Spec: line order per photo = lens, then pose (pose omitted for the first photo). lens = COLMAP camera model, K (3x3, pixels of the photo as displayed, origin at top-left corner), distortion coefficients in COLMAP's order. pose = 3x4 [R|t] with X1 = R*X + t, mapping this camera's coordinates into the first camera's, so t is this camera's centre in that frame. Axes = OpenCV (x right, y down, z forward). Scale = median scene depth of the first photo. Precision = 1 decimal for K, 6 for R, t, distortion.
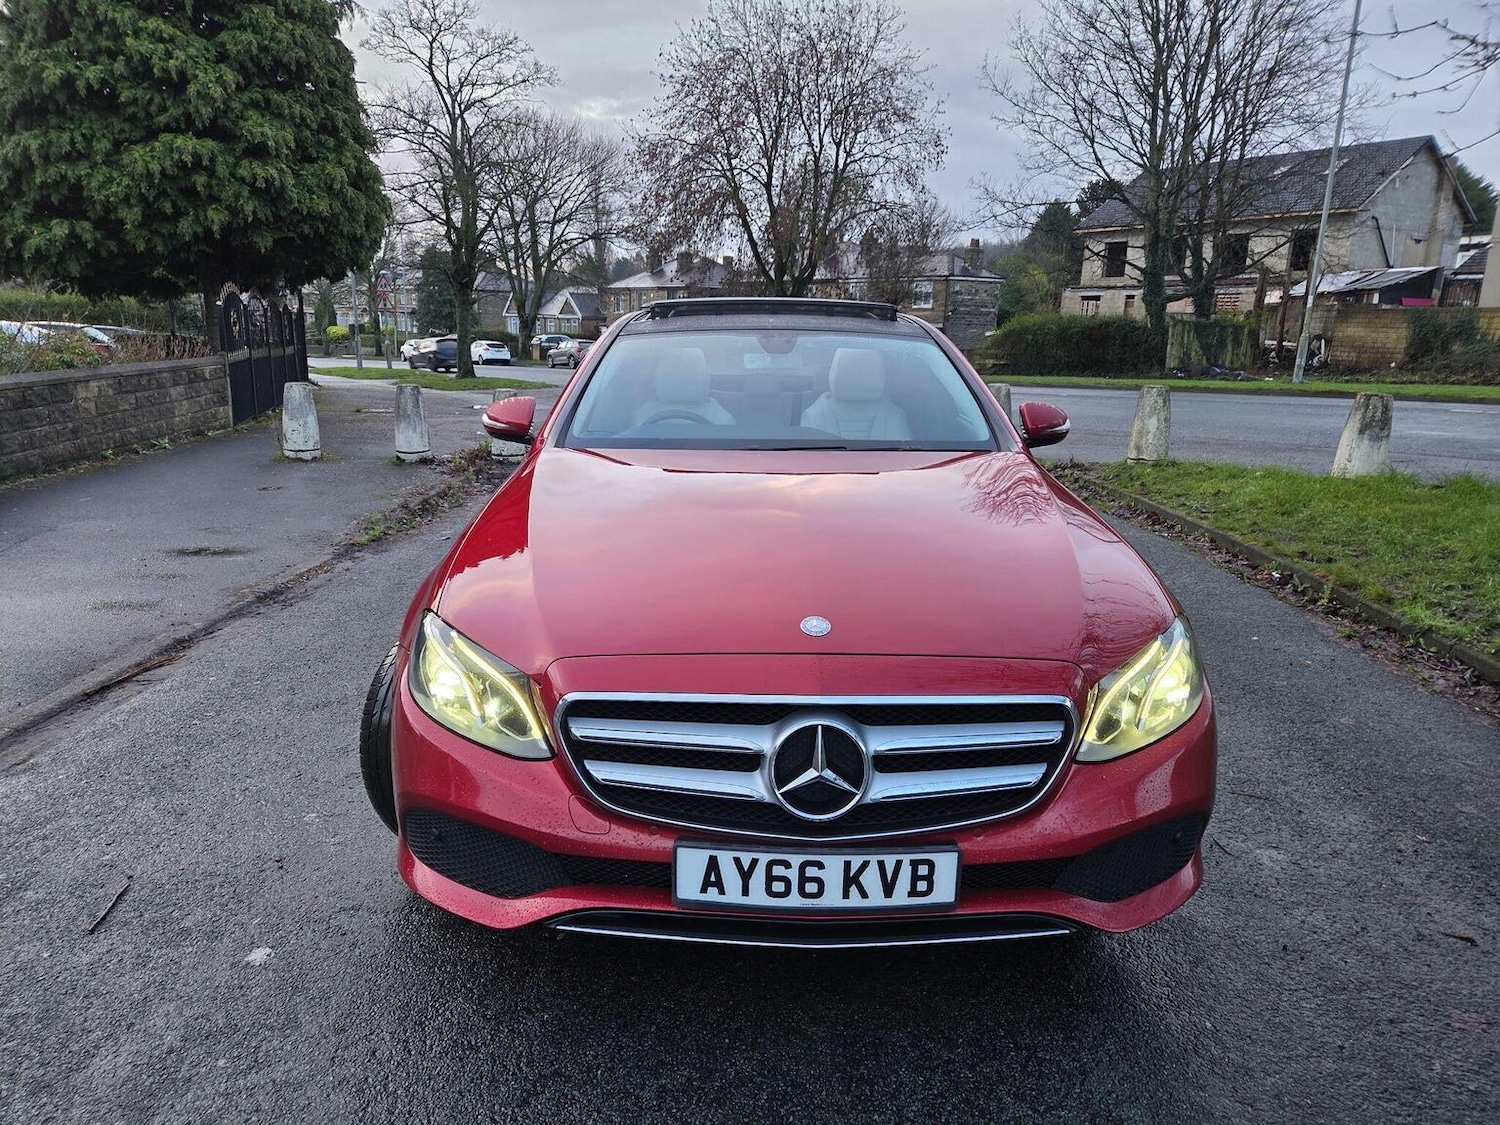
lens RADIAL K [[1004.4, 0, 743.1], [0, 1004.4, 570.1], [0, 0, 1]] dist [0.072648, -0.058401]
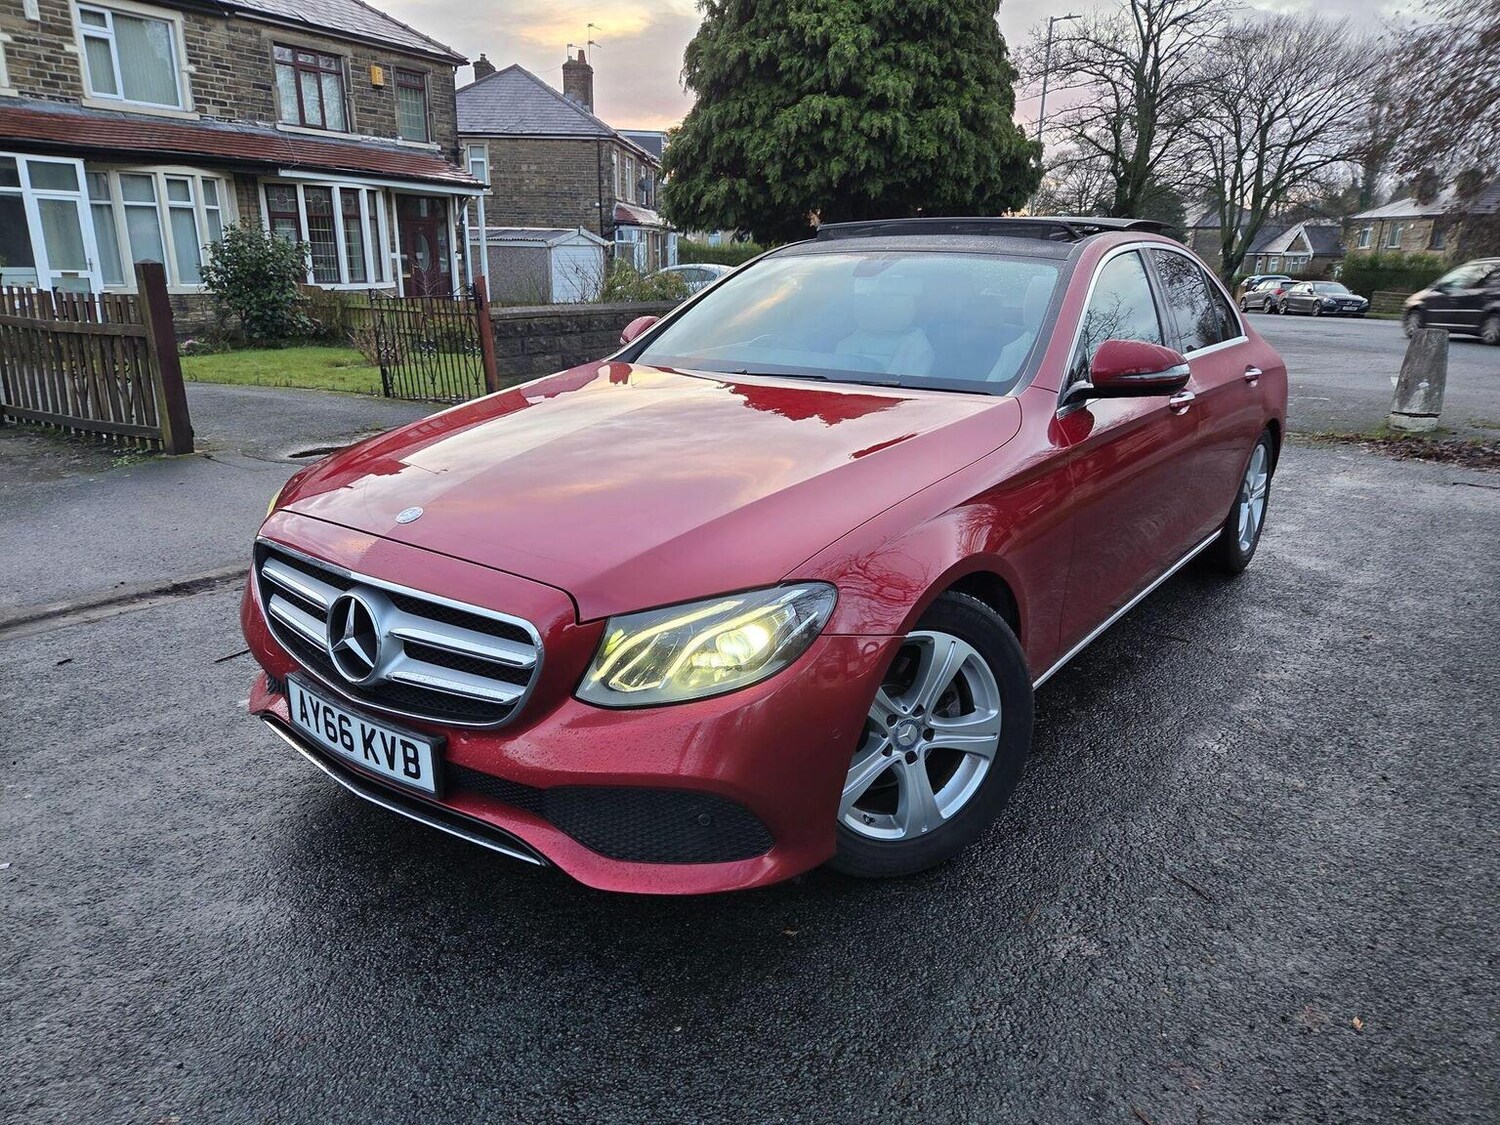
lens RADIAL K [[1004.4, 0, 743.1], [0, 1004.4, 570.1], [0, 0, 1]] dist [0.072648, -0.058401]
pose [[0.788865, 0.177783, -0.588290, 0.140807], [-0.146513, 0.984048, 0.100915, -0.007264], [0.596847, 0.006584, 0.802328, 0.046439]]
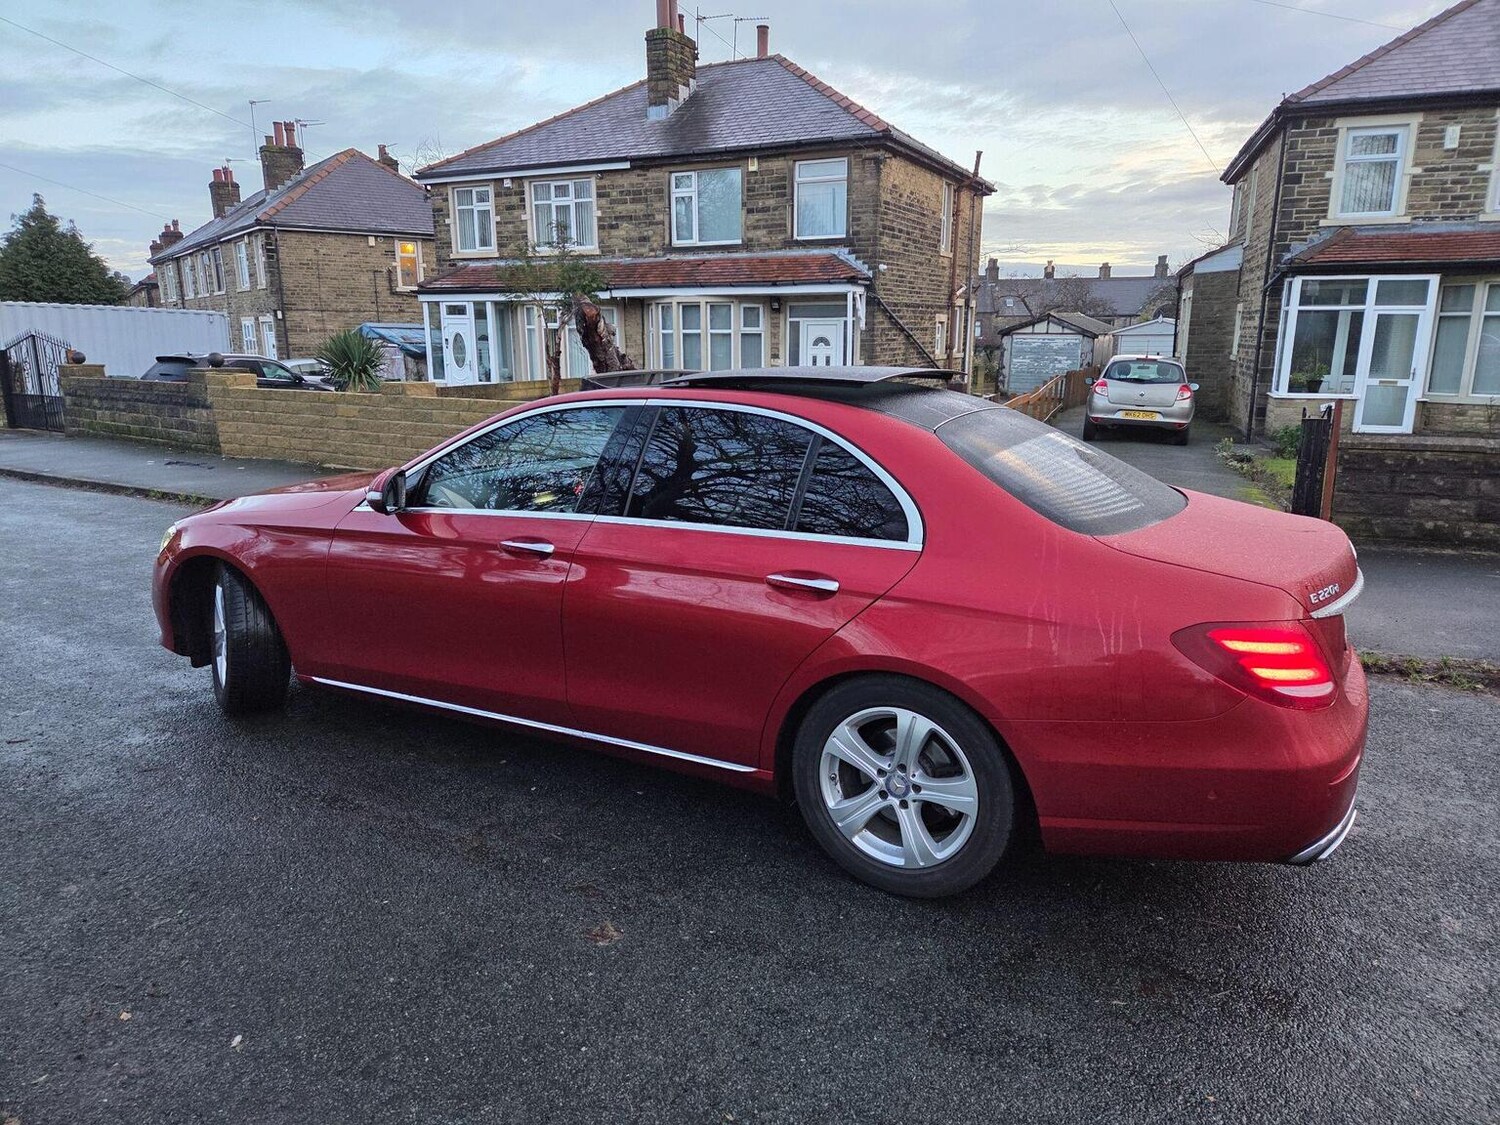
lens RADIAL K [[996.7, 0, 743.1], [0, 996.7, 564.7], [0, 0, 1]] dist [0.085836, -0.073428]
pose [[-0.484683, 0.175145, -0.856975, 0.260534], [-0.217381, 0.924889, 0.311970, -0.121799], [0.847247, 0.337497, -0.410205, 0.449522]]
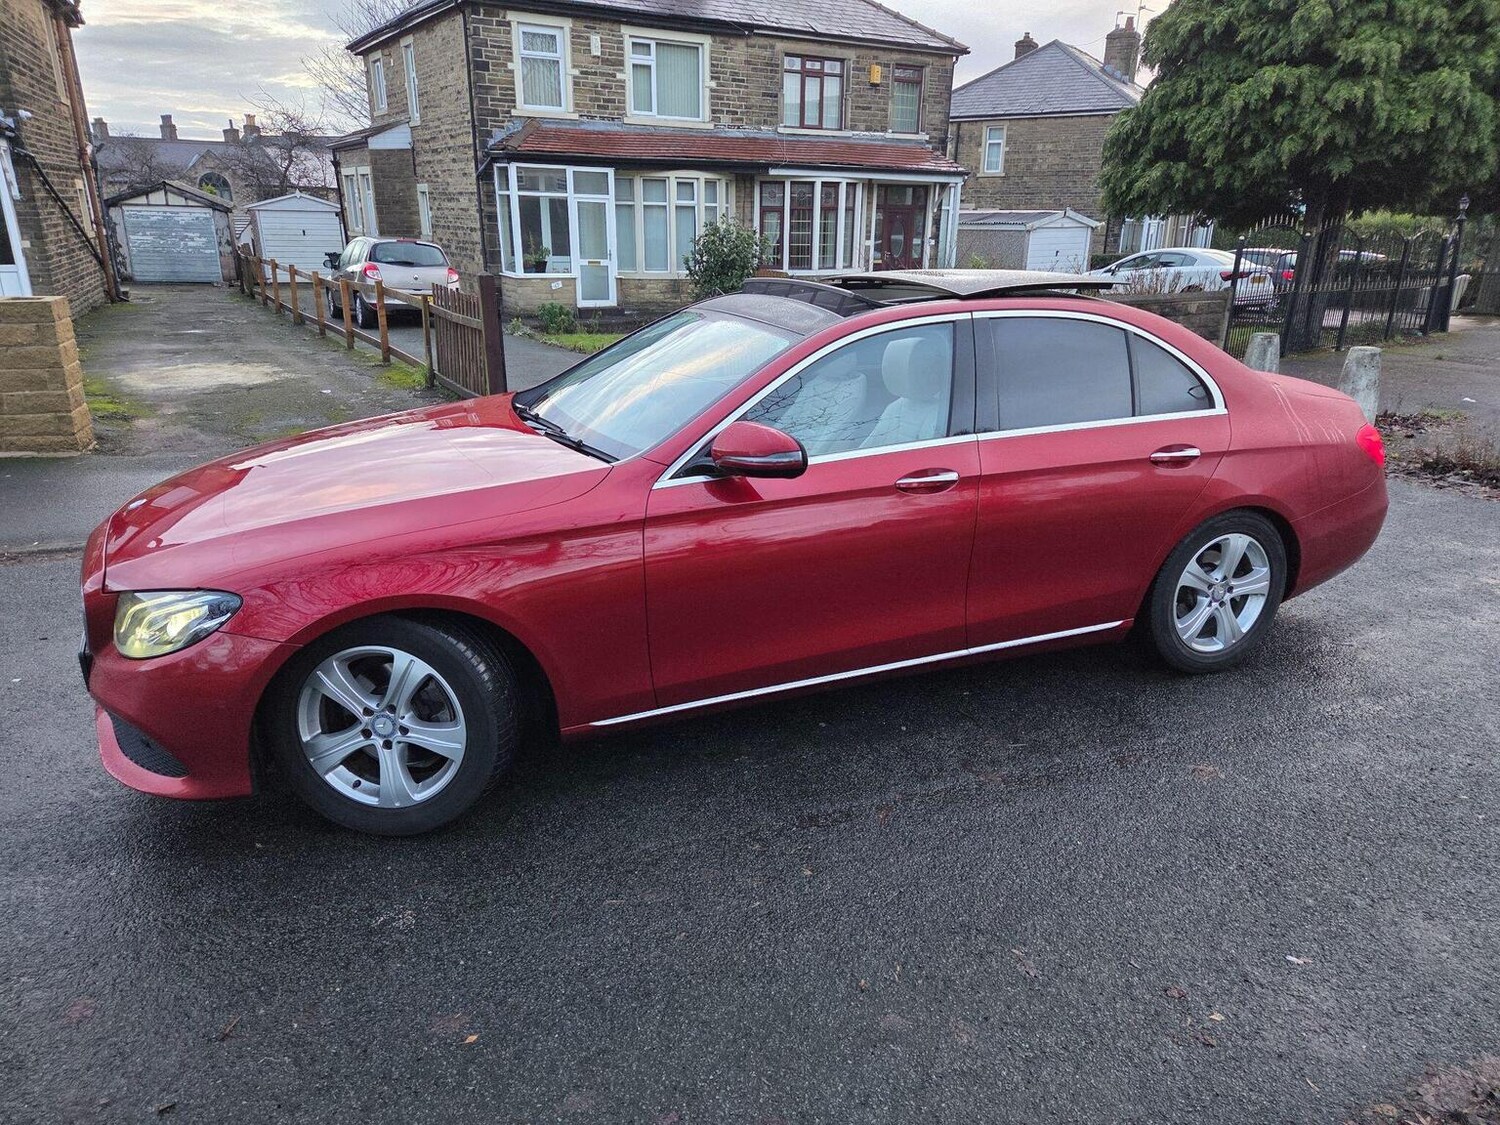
lens RADIAL K [[1000.2, 0, 761.1], [0, 1000.2, 568.1], [0, 0, 1]] dist [0.066339, -0.050102]
pose [[0.385348, 0.290433, -0.875874, 0.269837], [-0.223121, 0.950339, 0.216961, -0.059765], [0.895390, 0.111820, 0.431013, 0.167869]]
